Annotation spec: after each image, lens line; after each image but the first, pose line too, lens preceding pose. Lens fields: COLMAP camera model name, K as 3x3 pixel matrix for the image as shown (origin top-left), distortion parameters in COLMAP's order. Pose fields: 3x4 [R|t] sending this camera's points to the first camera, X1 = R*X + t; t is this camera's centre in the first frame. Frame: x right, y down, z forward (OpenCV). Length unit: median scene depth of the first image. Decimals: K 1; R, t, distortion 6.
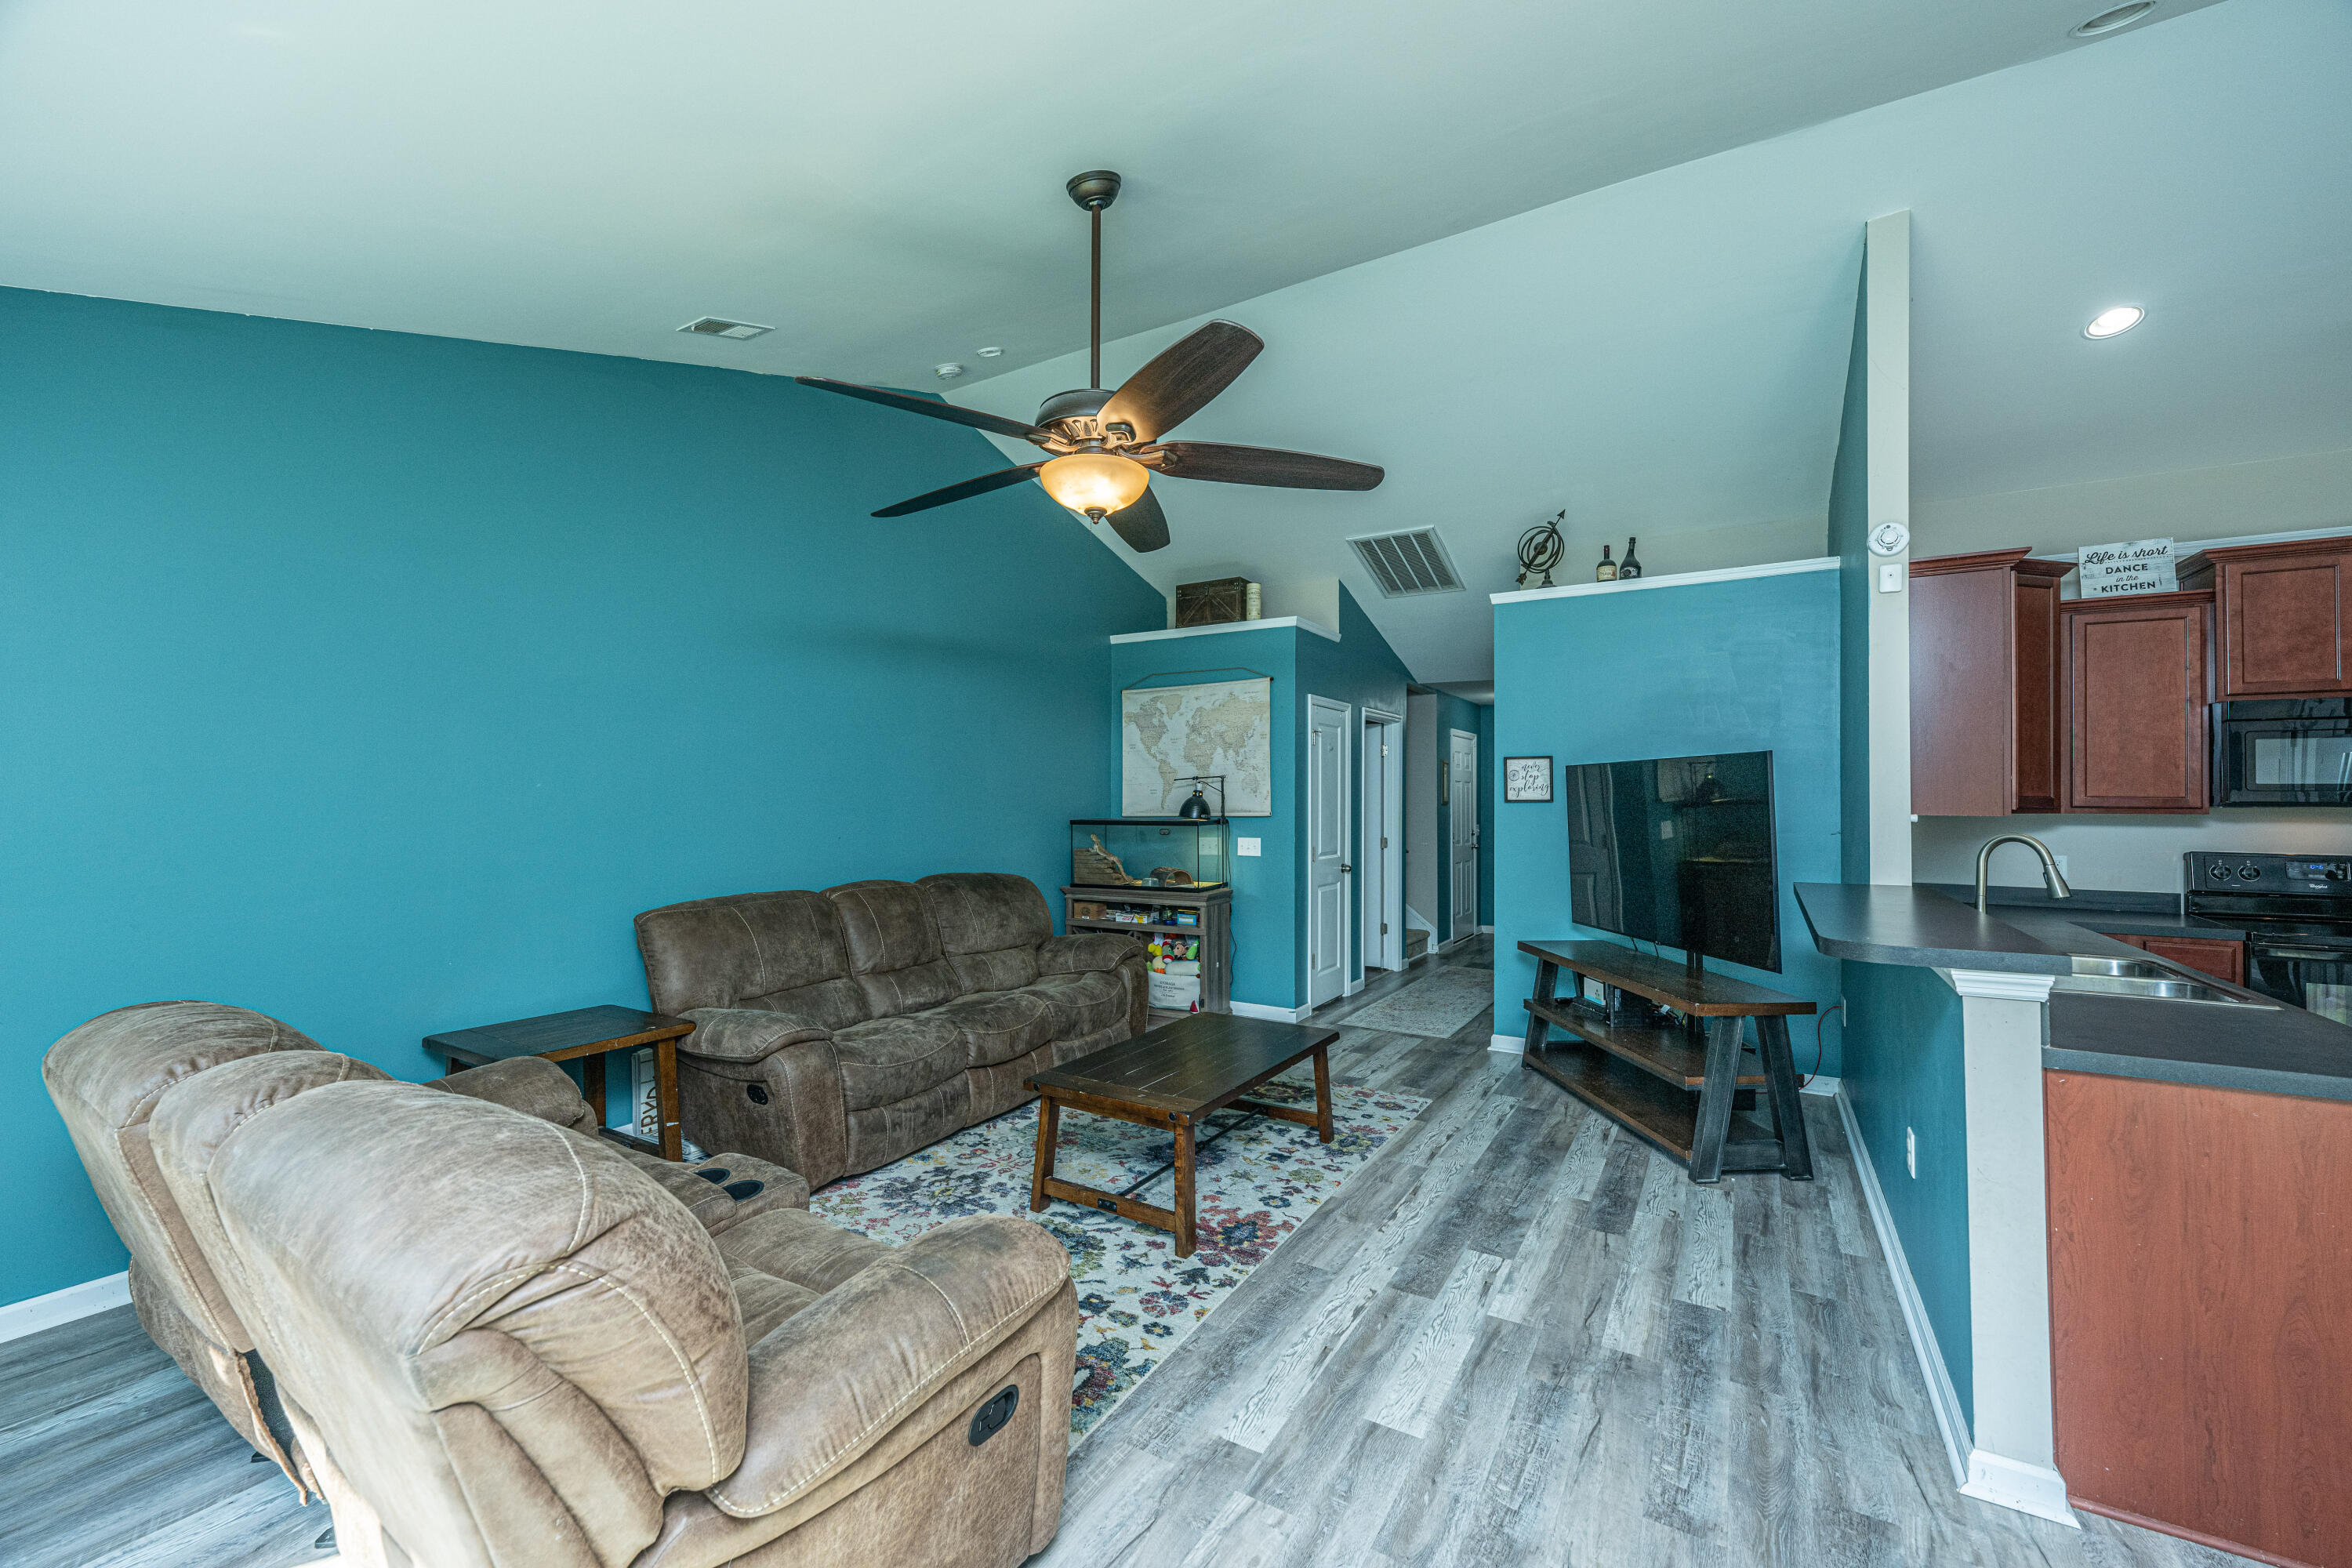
lens RADIAL K [[951.2, 0, 1159.9], [0, 951.2, 784.6], [0, 0, 1]] dist [-0.000751, 0.000548]
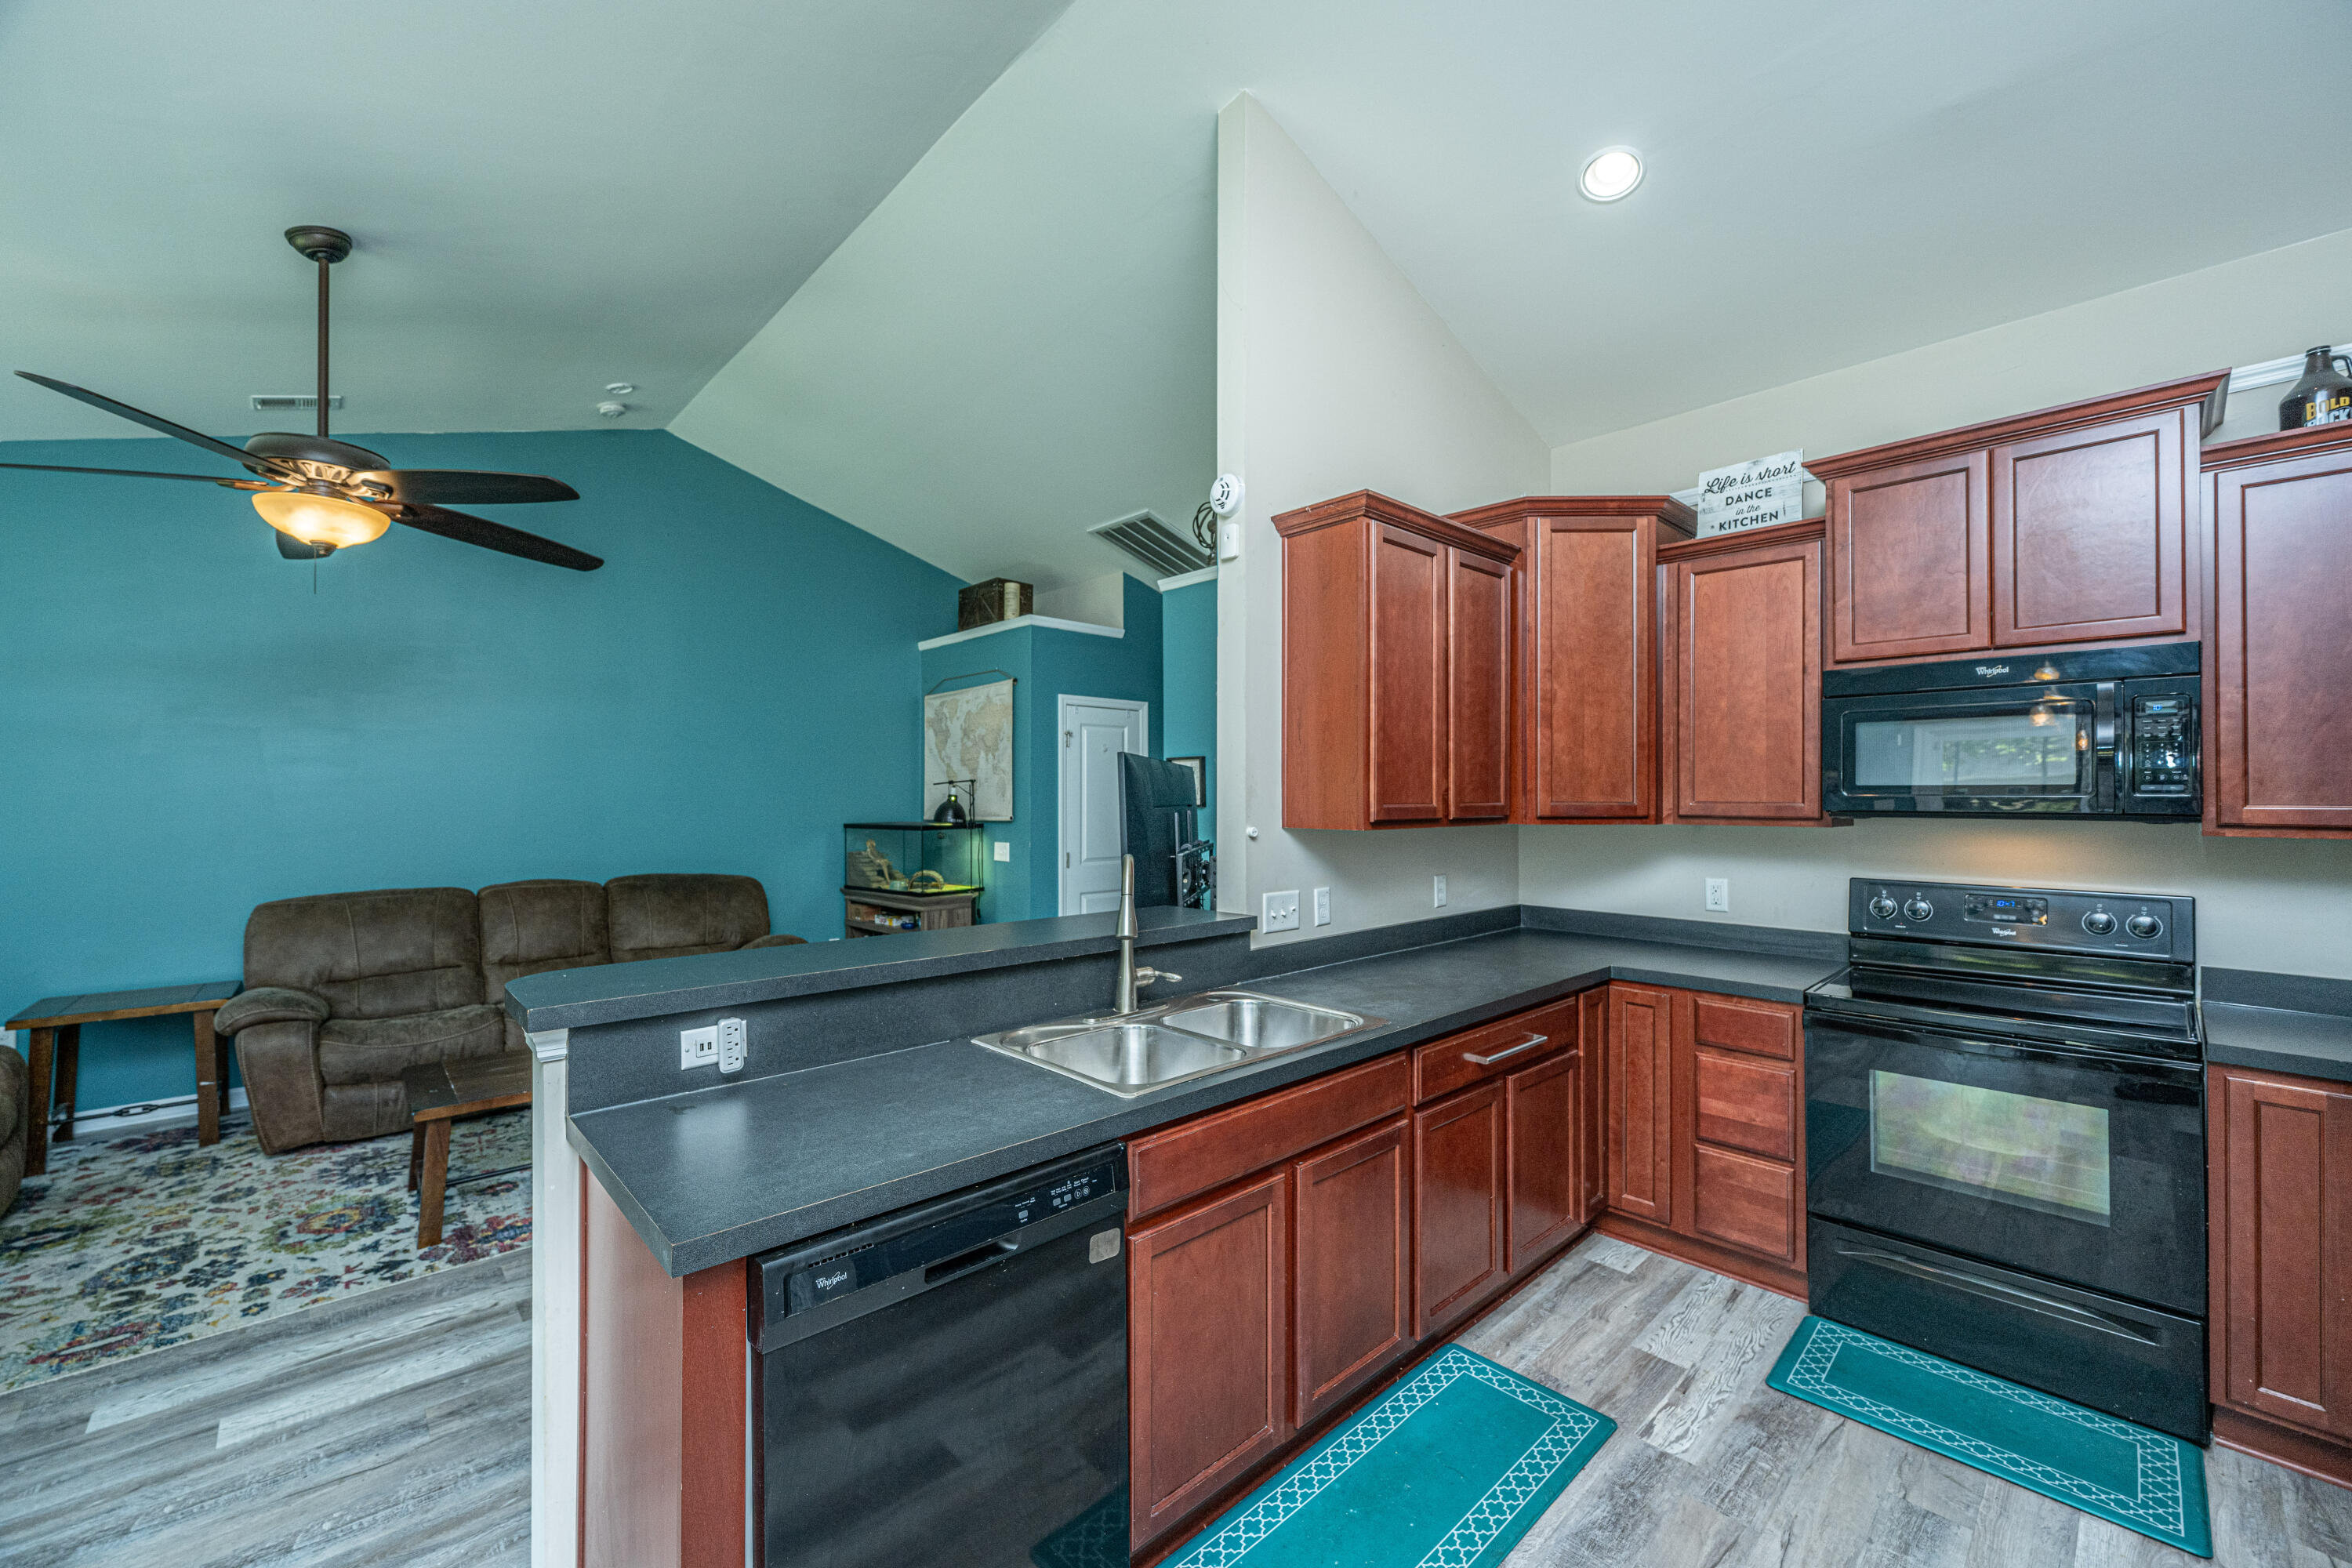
lens RADIAL K [[951.2, 0, 1165.0], [0, 951.2, 784.1], [0, 0, 1]] dist [-0.000751, 0.000548]
pose [[0.960171, -0.007270, -0.279319, 0.784742], [0.008236, 0.999963, 0.002284, -0.007822], [0.279293, -0.004494, 0.960196, 0.158578]]
